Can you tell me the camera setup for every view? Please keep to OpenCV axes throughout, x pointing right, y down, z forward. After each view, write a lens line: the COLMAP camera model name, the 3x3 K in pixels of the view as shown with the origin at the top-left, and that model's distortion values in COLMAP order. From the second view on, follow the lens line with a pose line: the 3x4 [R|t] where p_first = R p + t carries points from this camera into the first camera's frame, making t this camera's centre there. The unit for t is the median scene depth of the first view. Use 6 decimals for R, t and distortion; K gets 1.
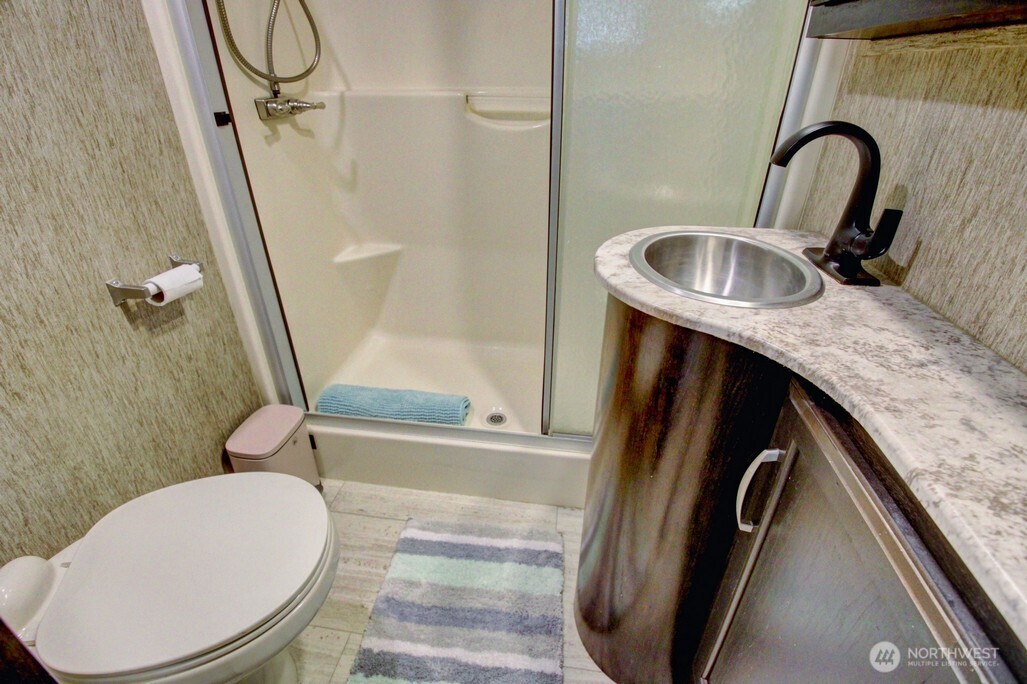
lens RADIAL K [[476.6, 0, 509.8], [0, 476.6, 346.9], [0, 0, 1]] dist [0.010694, -0.022997]
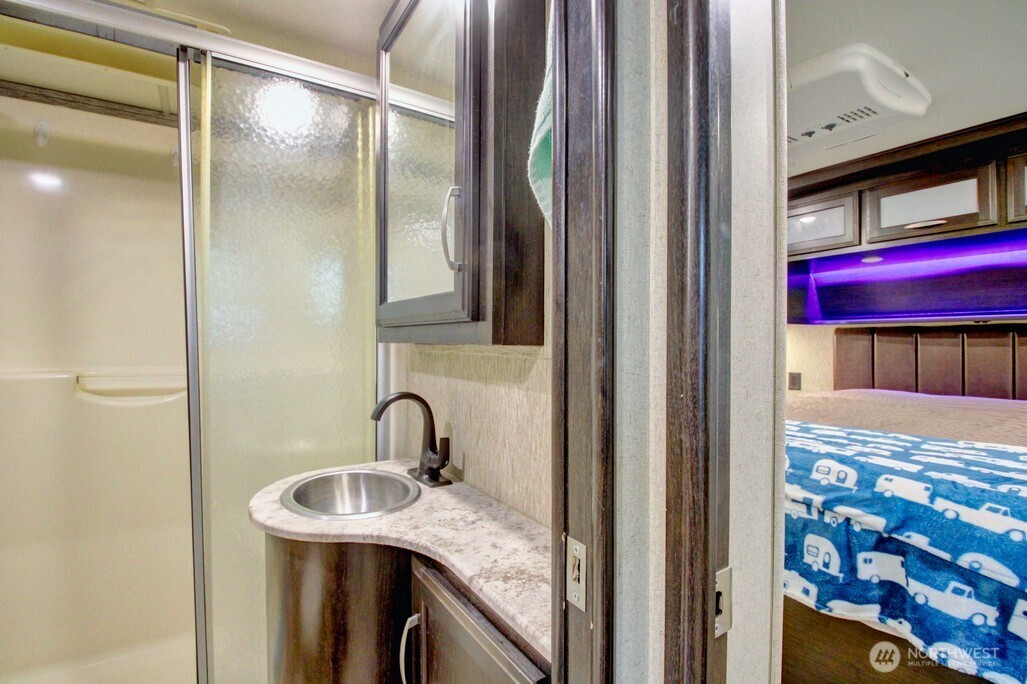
lens RADIAL K [[480.3, 0, 513.5], [0, 480.3, 342.0], [0, 0, 1]] dist [-0.002010, -0.015124]
pose [[0.754909, -0.000456, 0.655829, -0.126026], [0.319912, 0.873213, -0.367635, 0.118445], [-0.572511, 0.487339, 0.659342, -0.428163]]
